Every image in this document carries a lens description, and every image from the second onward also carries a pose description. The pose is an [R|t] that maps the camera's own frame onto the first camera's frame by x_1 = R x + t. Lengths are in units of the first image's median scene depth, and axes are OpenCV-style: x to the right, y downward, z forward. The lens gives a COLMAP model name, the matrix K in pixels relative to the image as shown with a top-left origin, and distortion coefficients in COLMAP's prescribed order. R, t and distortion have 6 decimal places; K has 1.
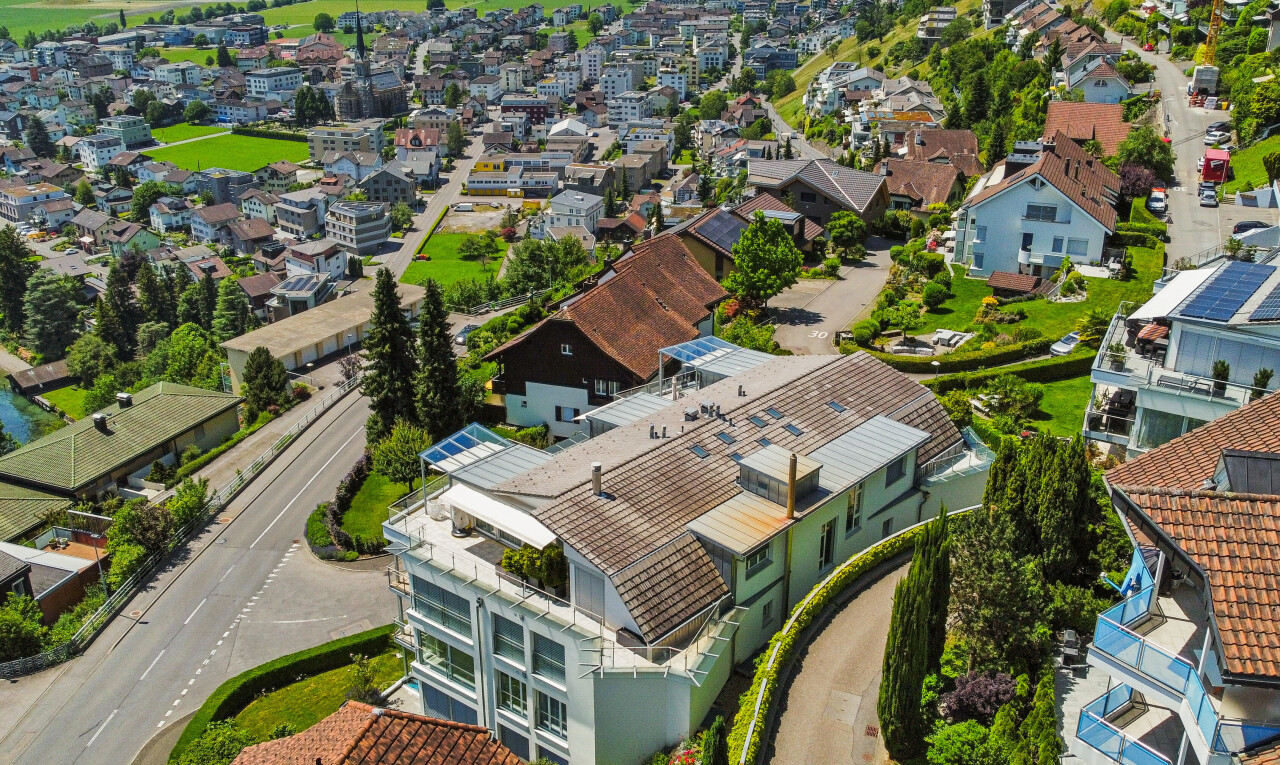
lens RADIAL K [[1155.3, 0, 639.7], [0, 1155.3, 380.2], [0, 0, 1]] dist [-0.001953, -0.011254]
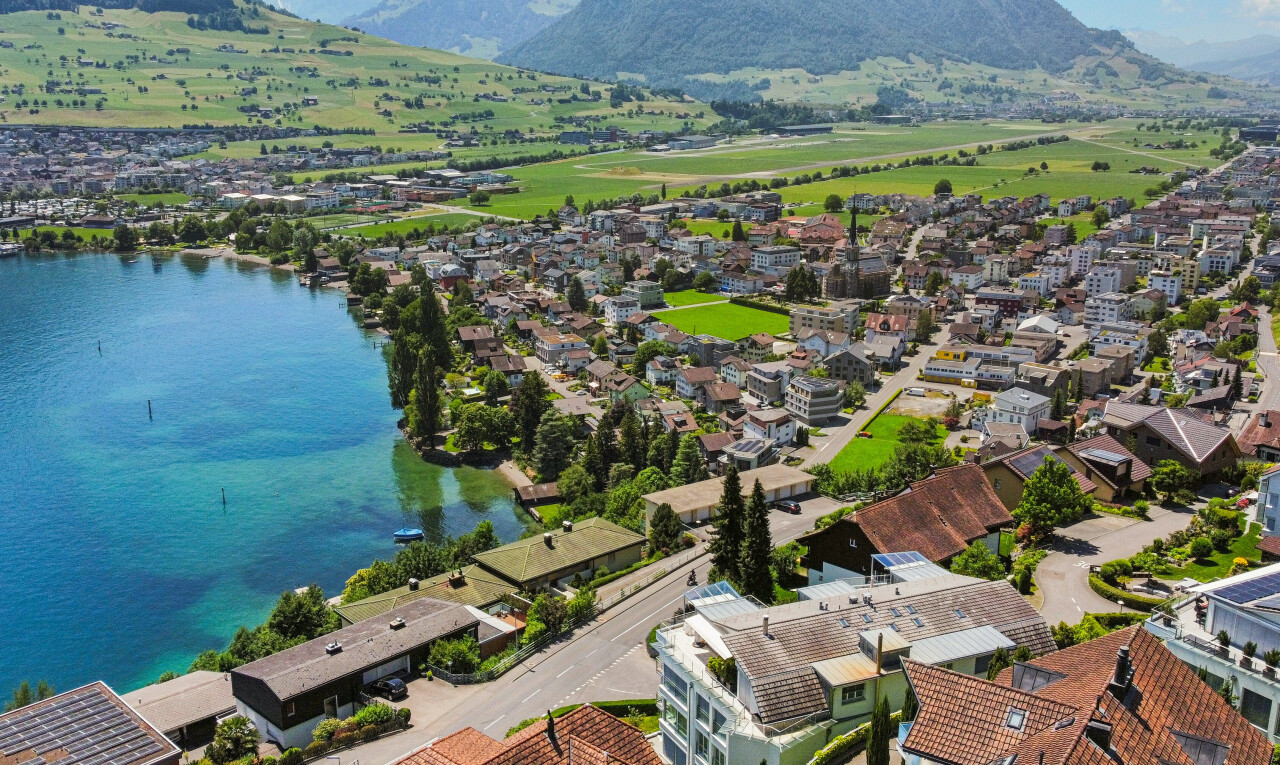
lens RADIAL K [[1155.3, 0, 641.1], [0, 1155.3, 387.9], [0, 0, 1]] dist [-0.001953, -0.011254]
pose [[0.907807, 0.111016, -0.404428, 0.155945], [-0.163731, 0.981619, -0.098066, -0.020851], [0.386107, 0.155243, 0.909297, -0.230333]]
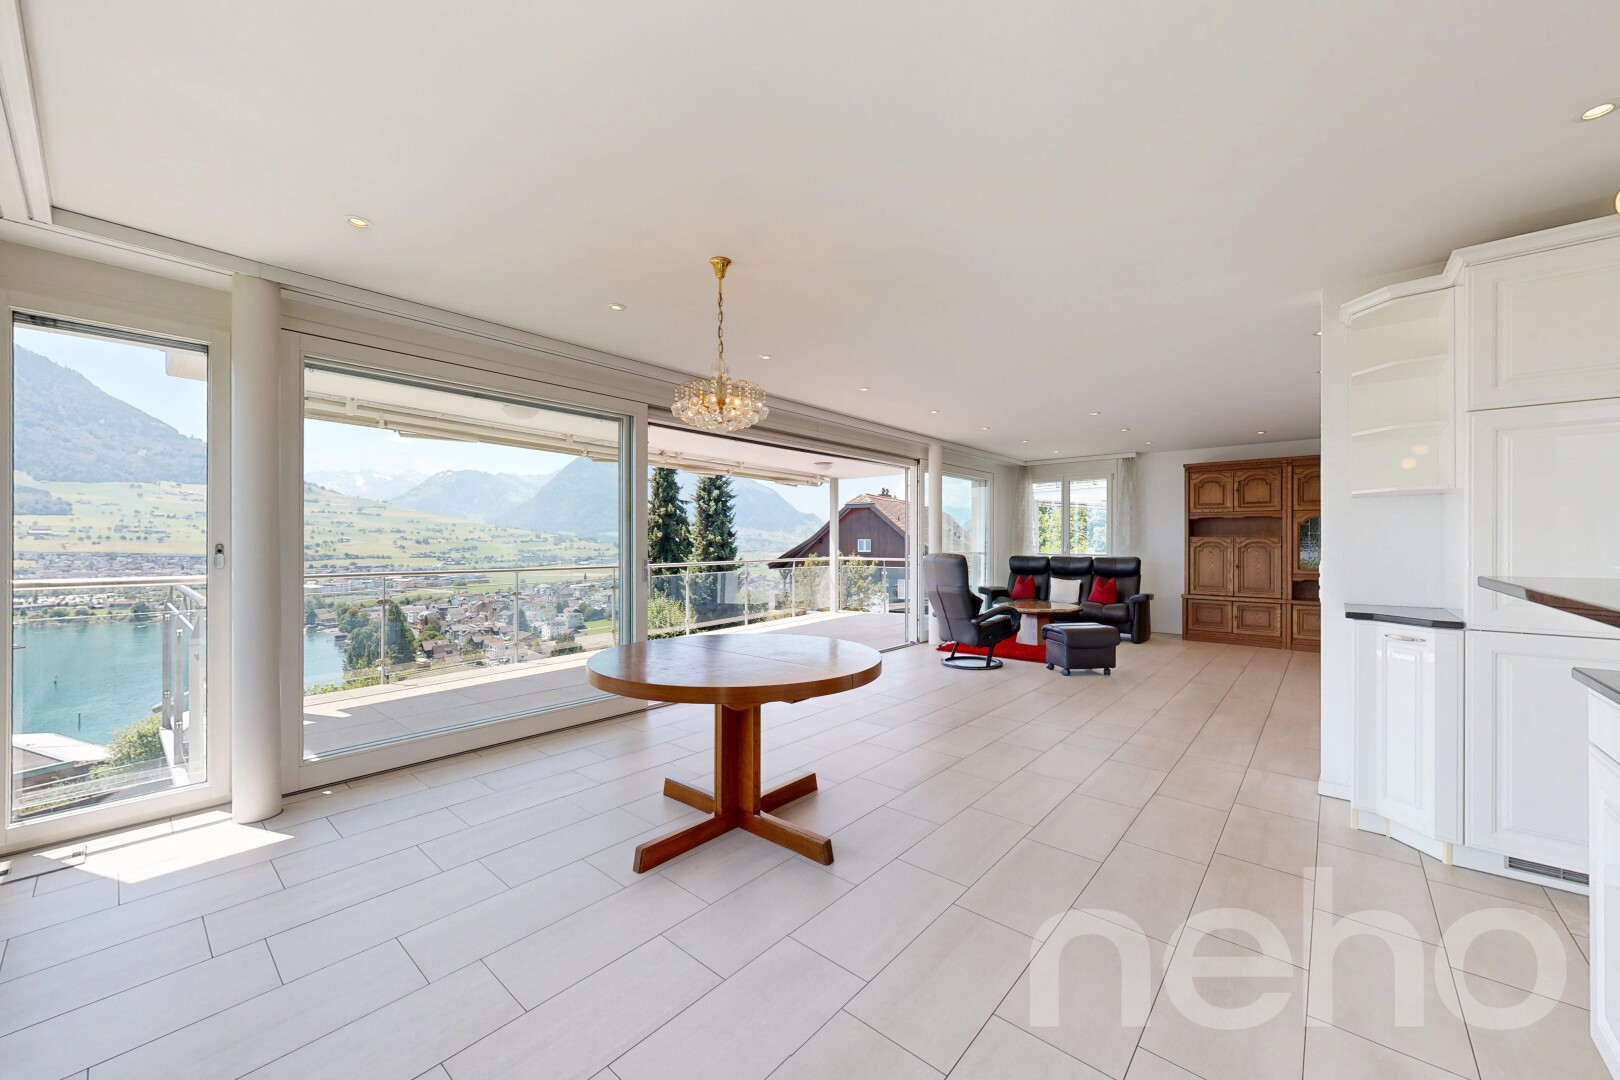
lens RADIAL K [[605.8, 0, 812.1], [0, 605.8, 541.9], [0, 0, 1]] dist [-0.000300, 0.000077]
pose [[0.998362, -0.001525, -0.057191, -0.049945], [-0.020422, 0.924285, -0.381156, 0.095151], [0.053442, 0.381700, 0.922740, 0.380145]]
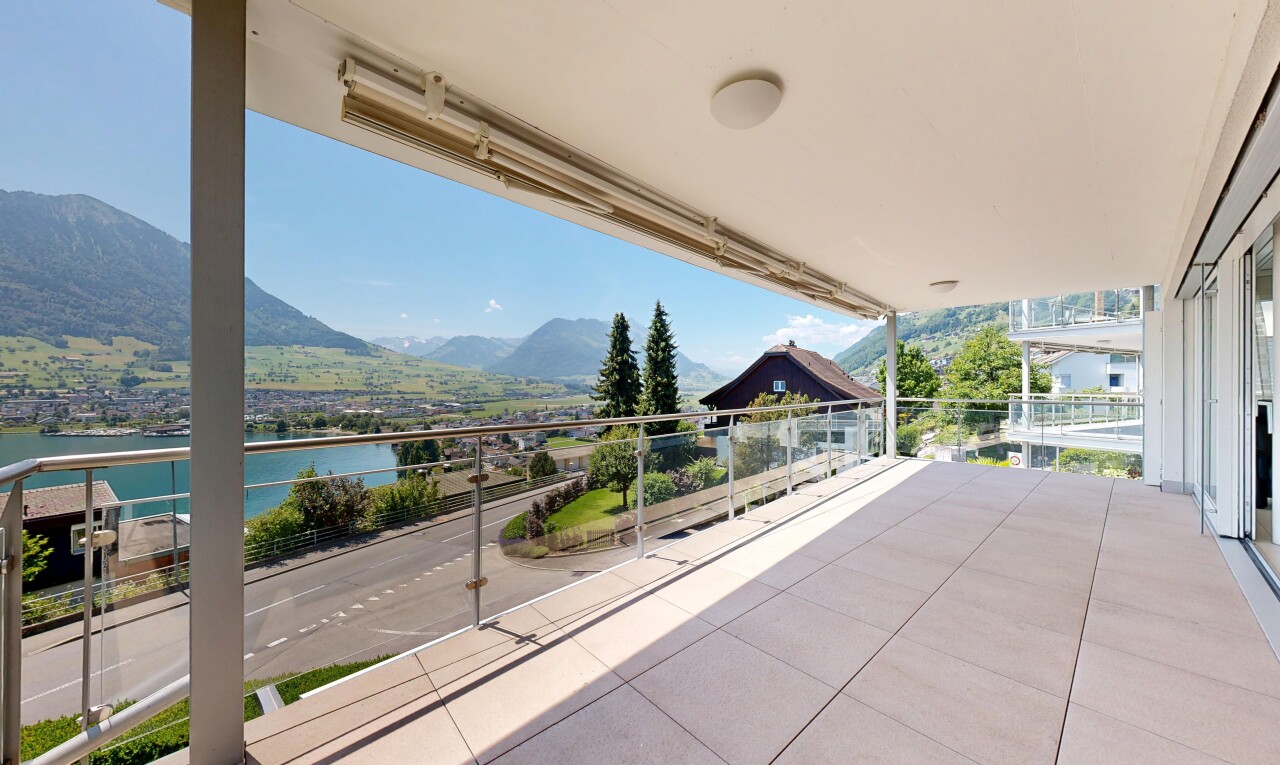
lens RADIAL K [[429.3, 0, 640.5], [0, 429.3, 384.2], [0, 0, 1]] dist [-0.000487, -0.000095]
pose [[0.980292, 0.001884, -0.197544, -0.072422], [-0.077031, 0.924450, -0.373441, 0.085927], [0.181916, 0.381299, 0.906376, 0.403872]]
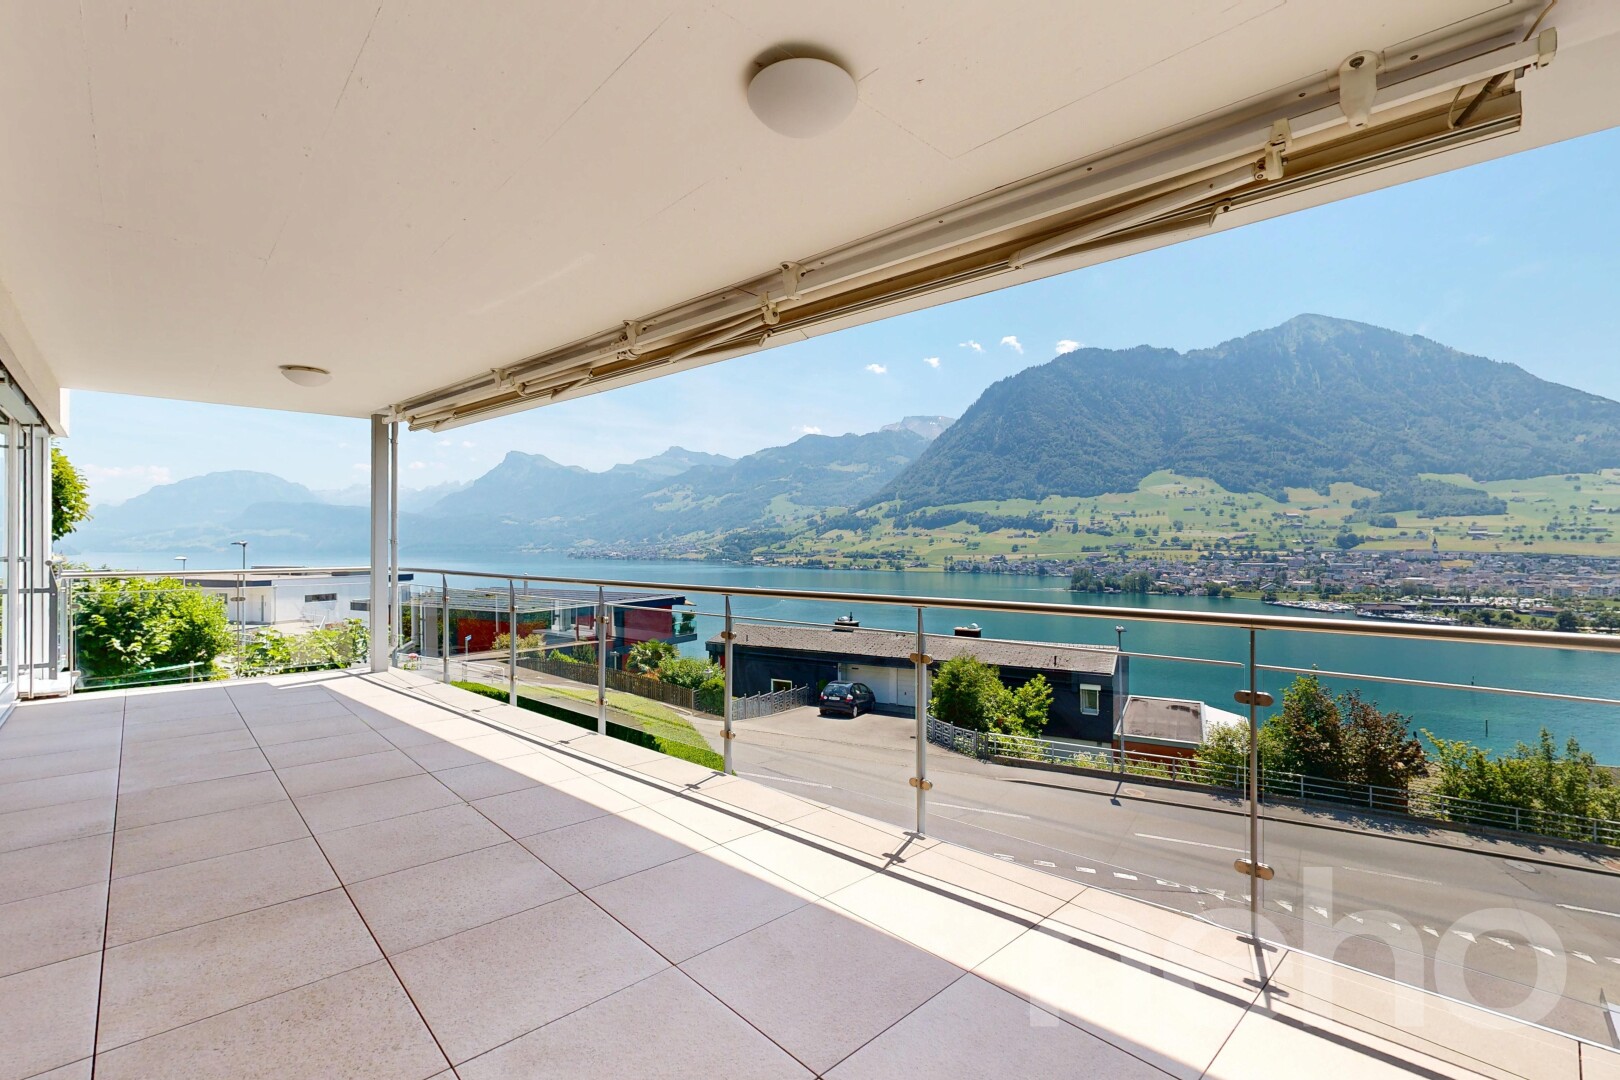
lens RADIAL K [[704.6, 0, 812.9], [0, 704.6, 545.5], [0, 0, 1]] dist [-0.004032, 0.001803]
pose [[-0.153478, 0.002465, -0.988149, -0.037651], [-0.376428, 0.924451, 0.060772, 0.067425], [0.913645, 0.381294, -0.140955, 0.448484]]
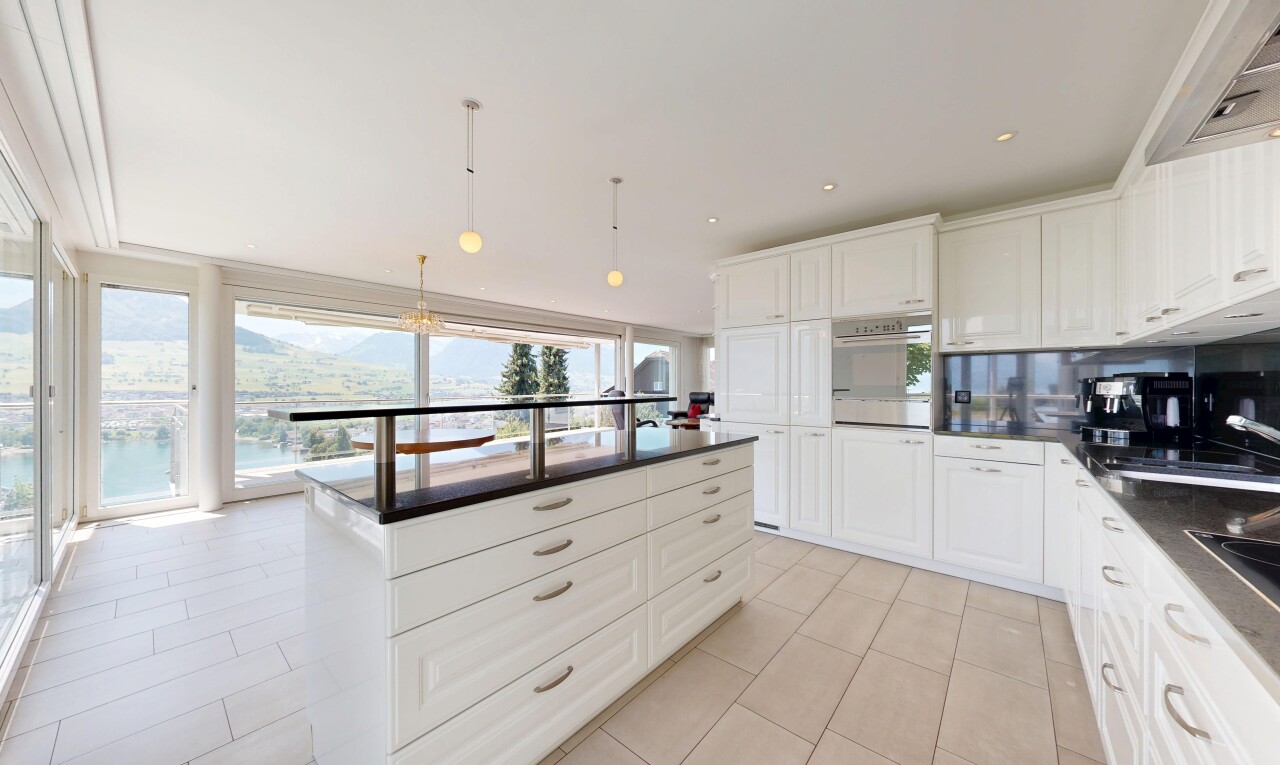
lens RADIAL K [[429.3, 0, 639.7], [0, 429.3, 383.9], [0, 0, 1]] dist [-0.000487, -0.000095]
pose [[0.998452, -0.000942, -0.055614, -0.036919], [-0.020310, 0.924639, -0.380302, 0.098998], [0.051781, 0.380843, 0.923189, 0.370791]]
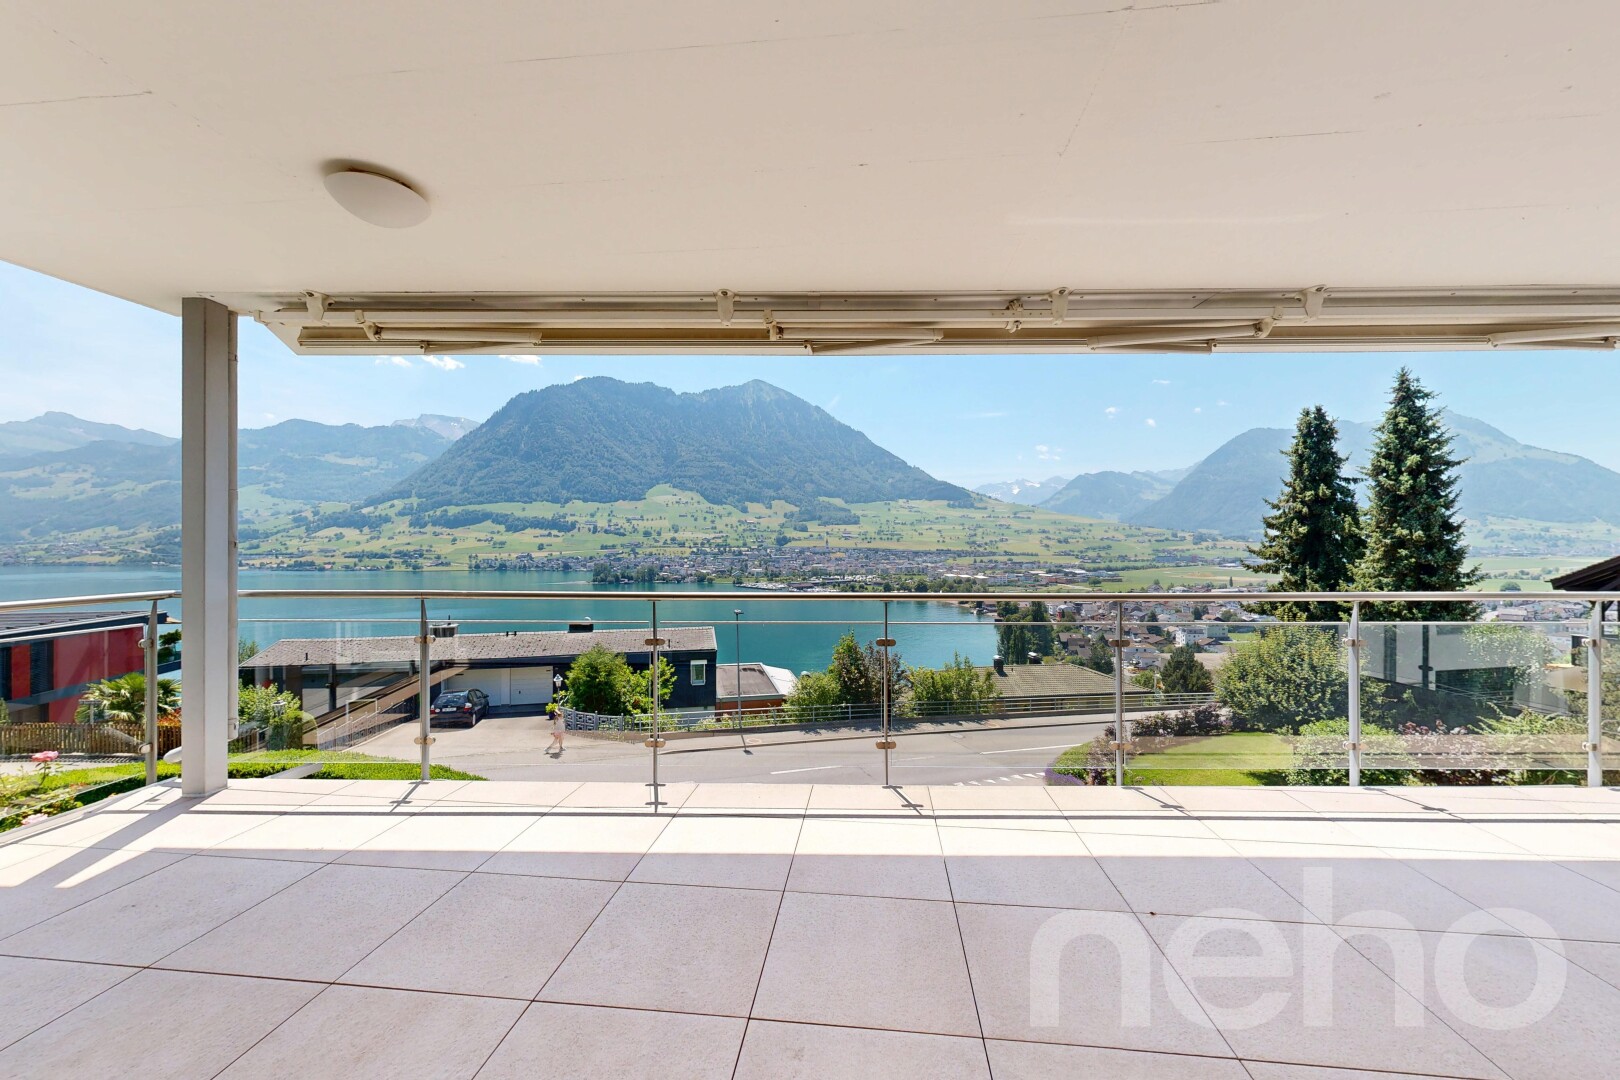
lens RADIAL K [[605.8, 0, 811.1], [0, 605.8, 543.8], [0, 0, 1]] dist [-0.000300, 0.000077]
pose [[0.519750, 0.001521, -0.854317, -0.052558], [-0.324613, 0.925350, -0.195841, 0.079421], [0.790244, 0.379110, 0.481445, 0.418805]]
